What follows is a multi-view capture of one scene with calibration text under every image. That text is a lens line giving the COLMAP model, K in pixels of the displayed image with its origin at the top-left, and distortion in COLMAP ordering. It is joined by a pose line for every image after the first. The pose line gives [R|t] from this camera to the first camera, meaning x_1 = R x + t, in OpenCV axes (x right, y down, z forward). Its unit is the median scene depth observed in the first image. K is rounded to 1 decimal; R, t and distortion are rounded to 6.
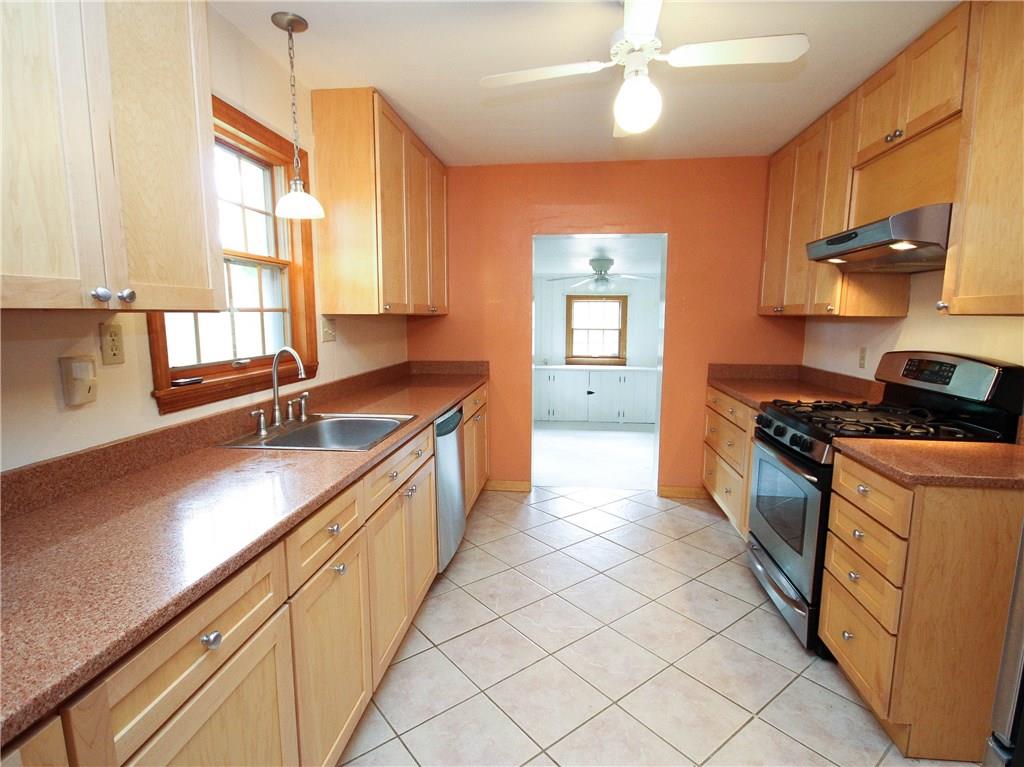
lens RADIAL K [[541.5, 0, 519.5], [0, 541.5, 377.7], [0, 0, 1]] dist [0.000227, -0.000567]
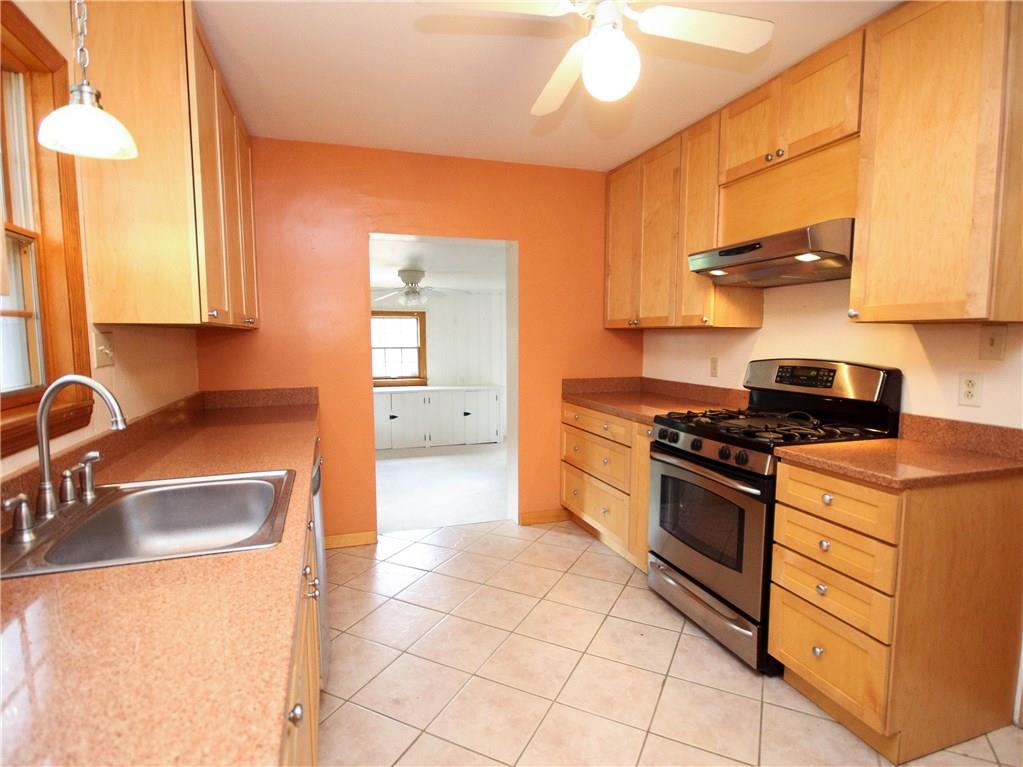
lens RADIAL K [[540.9, 0, 508.9], [0, 540.9, 381.2], [0, 0, 1]] dist [0.000227, -0.000567]
pose [[0.905327, -0.040962, 0.422736, -0.199119], [0.054174, 0.998345, -0.019282, -0.012199], [-0.421247, 0.040358, 0.906048, 0.234229]]
